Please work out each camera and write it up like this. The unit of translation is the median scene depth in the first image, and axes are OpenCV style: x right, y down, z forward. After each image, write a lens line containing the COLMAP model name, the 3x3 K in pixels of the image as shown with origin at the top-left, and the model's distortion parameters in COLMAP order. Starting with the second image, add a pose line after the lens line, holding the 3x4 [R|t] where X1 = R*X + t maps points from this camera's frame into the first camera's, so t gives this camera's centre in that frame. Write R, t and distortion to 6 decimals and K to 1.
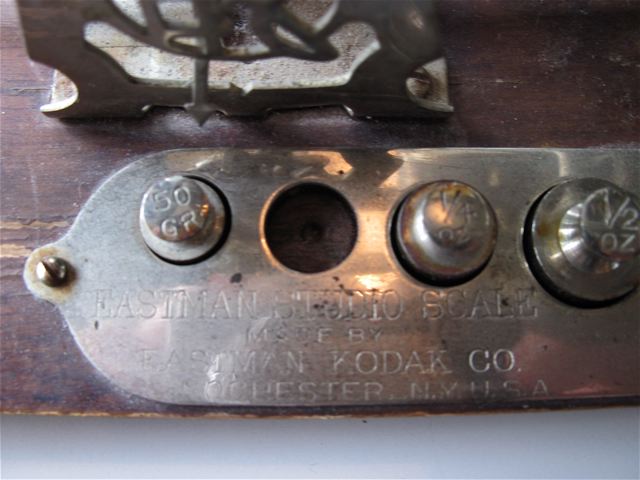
lens RADIAL K [[676.3, 0, 320.0], [0, 676.3, 240.0], [0, 0, 1]] dist [-0.204973, 0.180205]
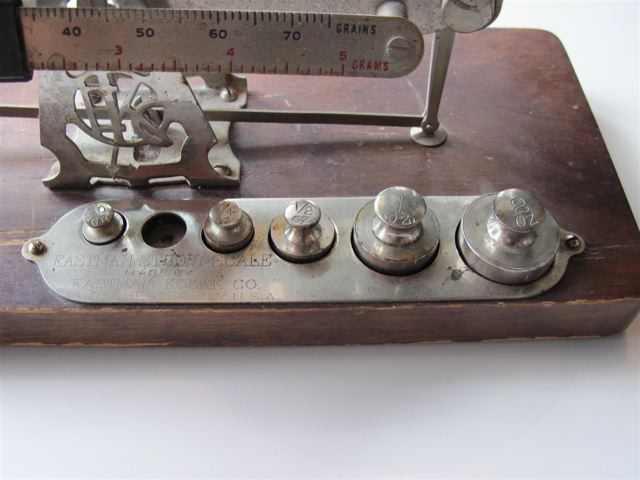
lens RADIAL K [[676.3, 0, 320.0], [0, 676.3, 240.0], [0, 0, 1]] dist [-0.204973, 0.180205]
pose [[0.999937, -0.005167, 0.009923, 0.447146], [0.008713, 0.915982, -0.401124, 0.841206], [-0.007016, 0.401185, 0.915970, -0.863655]]
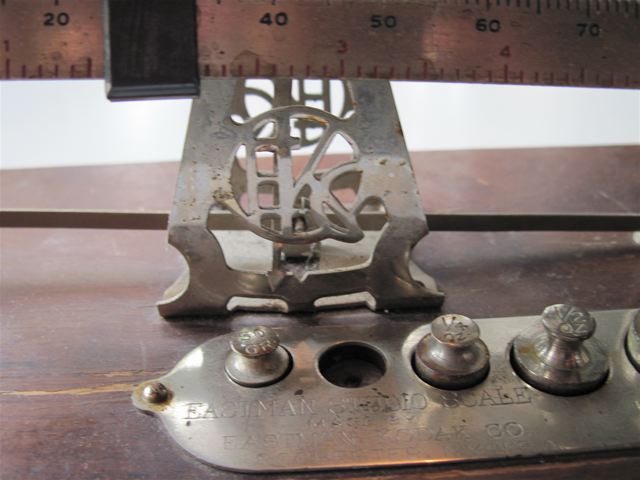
lens RADIAL K [[676.3, 0, 320.0], [0, 676.3, 240.0], [0, 0, 1]] dist [-0.204973, 0.180205]
pose [[0.999081, -0.039048, 0.017686, -0.094380], [0.040225, 0.711373, -0.701662, 0.760389], [0.014817, 0.701729, 0.712290, -0.136492]]
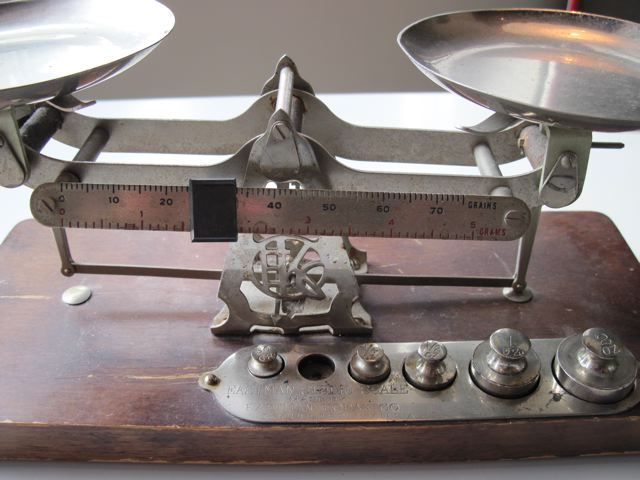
lens RADIAL K [[676.3, 0, 320.0], [0, 676.3, 240.0], [0, 0, 1]] dist [-0.204973, 0.180205]
pose [[0.999707, -0.009288, -0.022338, 0.061696], [-0.007437, 0.760663, -0.649104, 1.267918], [0.023020, 0.649081, 0.760371, -1.231175]]
